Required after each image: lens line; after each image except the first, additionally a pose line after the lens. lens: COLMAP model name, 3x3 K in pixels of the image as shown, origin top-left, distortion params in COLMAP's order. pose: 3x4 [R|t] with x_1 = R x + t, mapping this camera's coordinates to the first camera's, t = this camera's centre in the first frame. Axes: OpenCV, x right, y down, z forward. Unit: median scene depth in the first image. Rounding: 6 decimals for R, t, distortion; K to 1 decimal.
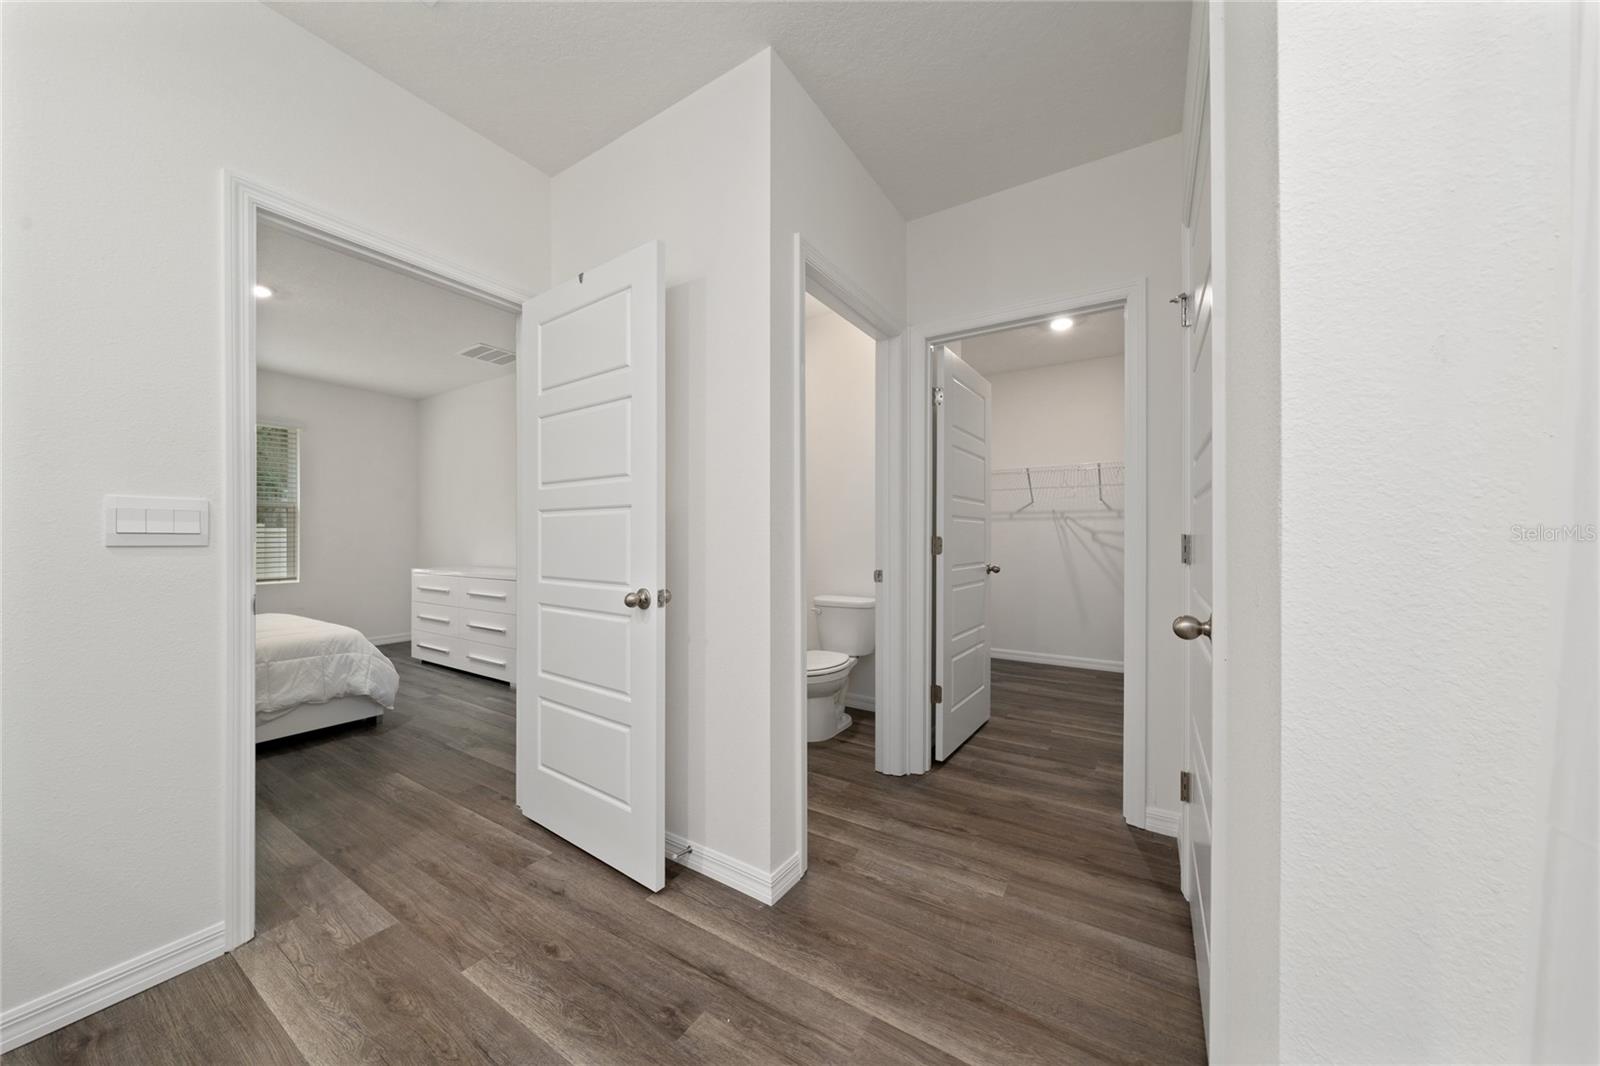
lens RADIAL K [[548.8, 0, 804.0], [0, 548.8, 542.2], [0, 0, 1]] dist [-0.001977, -0.000037]
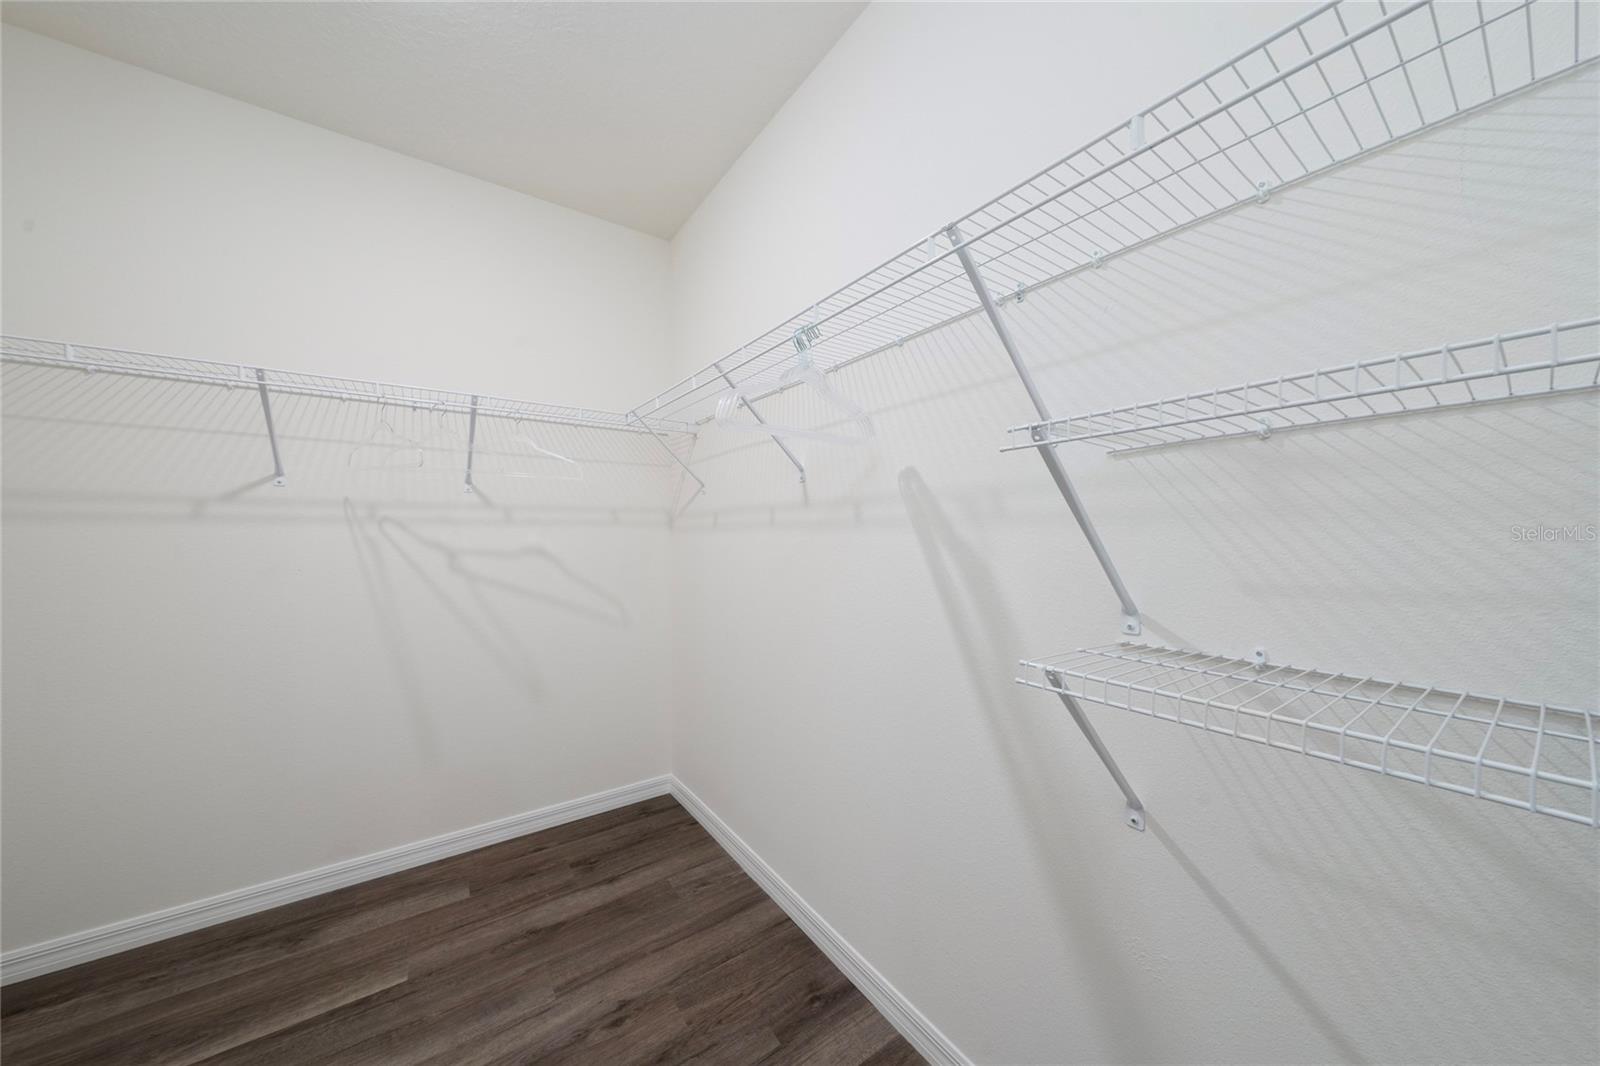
lens RADIAL K [[548.8, 0, 803.9], [0, 548.8, 534.9], [0, 0, 1]] dist [-0.001977, -0.000037]
pose [[0.369874, 0.002914, 0.929077, 0.211122], [0.005781, 0.999969, -0.005438, -0.028694], [-0.929064, 0.007382, 0.369846, 0.555581]]
